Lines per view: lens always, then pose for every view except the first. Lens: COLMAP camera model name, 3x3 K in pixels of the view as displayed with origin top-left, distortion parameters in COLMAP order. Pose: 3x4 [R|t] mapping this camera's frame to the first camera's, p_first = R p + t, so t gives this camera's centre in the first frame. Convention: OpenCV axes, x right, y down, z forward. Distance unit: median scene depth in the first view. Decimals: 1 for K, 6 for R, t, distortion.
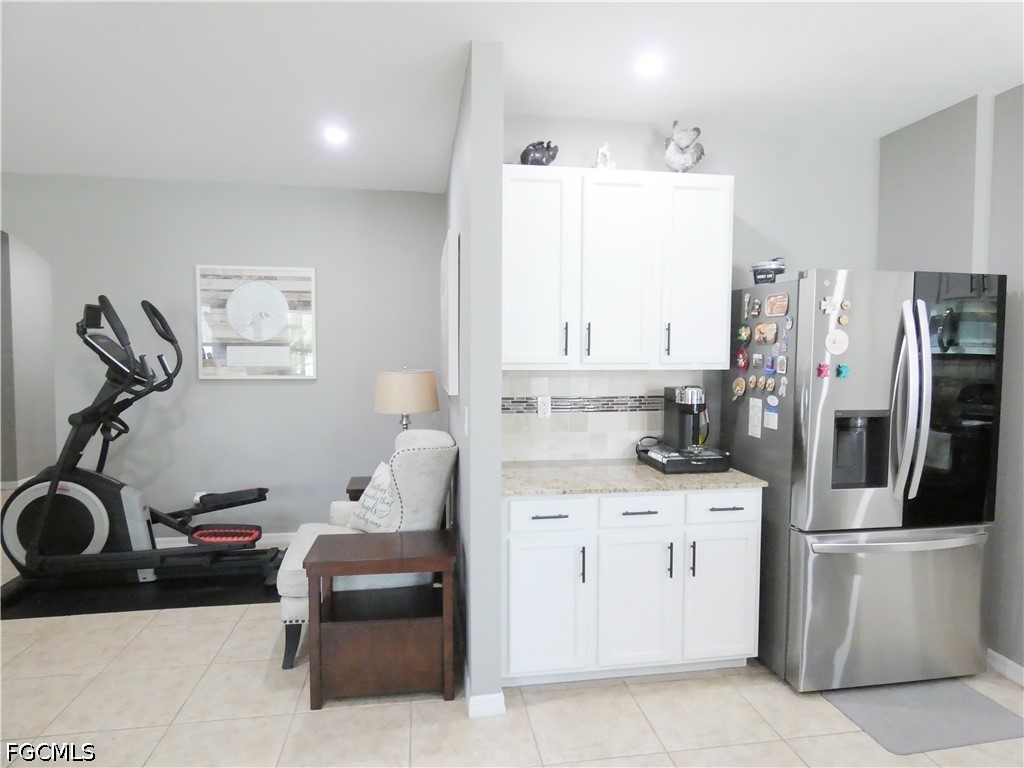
lens RADIAL K [[626.1, 0, 519.1], [0, 626.1, 380.8], [0, 0, 1]] dist [0.006681, -0.001296]
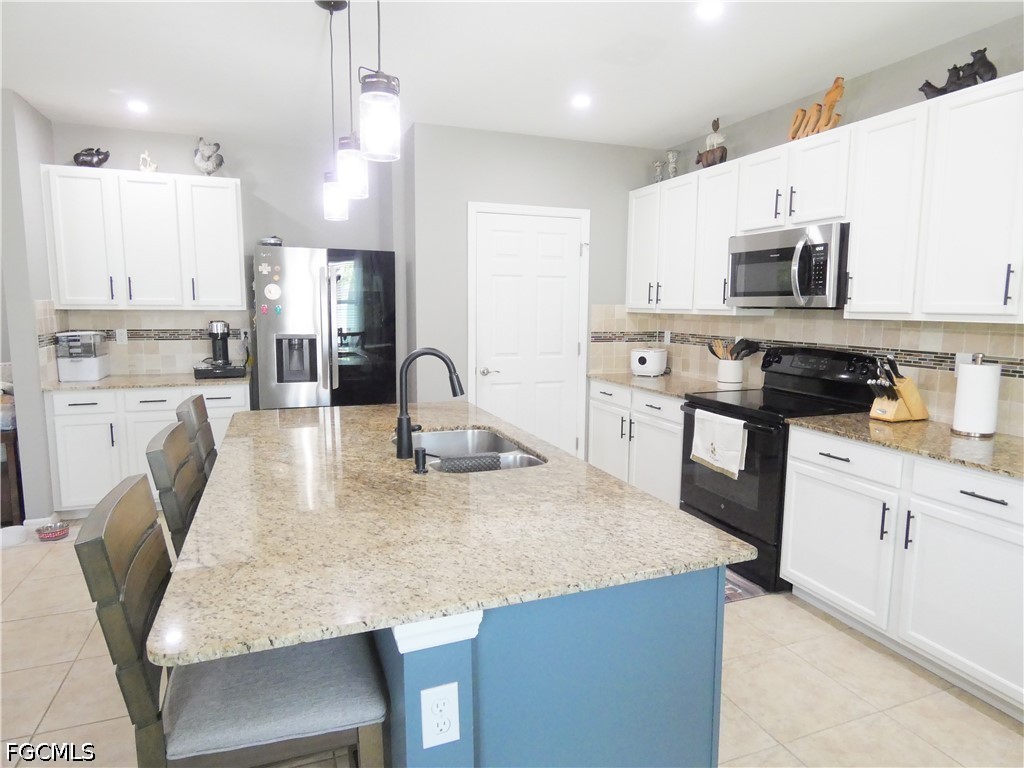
lens RADIAL K [[619.8, 0, 522.0], [0, 619.8, 383.6], [0, 0, 1]] dist [-0.007536, -0.000669]
pose [[0.977914, -0.020643, 0.207986, 0.678671], [0.004860, 0.997087, 0.076113, 0.048919], [-0.208951, -0.073421, 0.975166, -0.601596]]
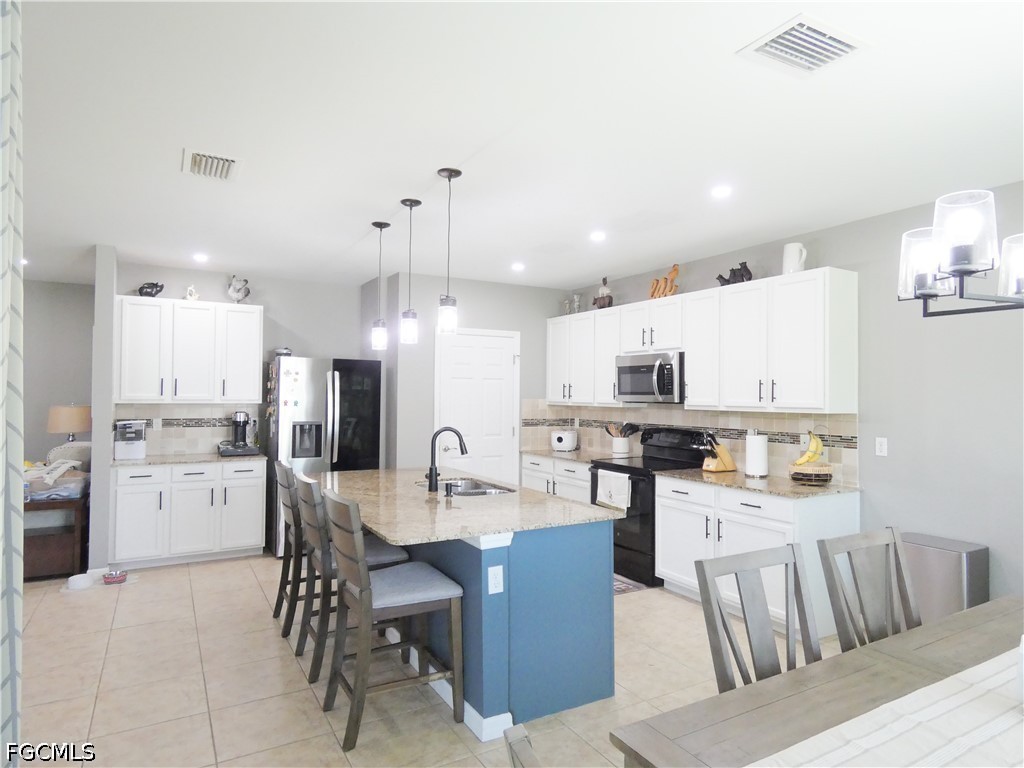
lens RADIAL K [[626.1, 0, 519.1], [0, 626.1, 380.8], [0, 0, 1]] dist [0.006681, -0.001296]
pose [[0.936372, 0.014338, 0.350717, 0.407371], [0.011354, 0.997405, -0.071092, 0.060411], [-0.350827, 0.070551, 0.933779, -1.124831]]
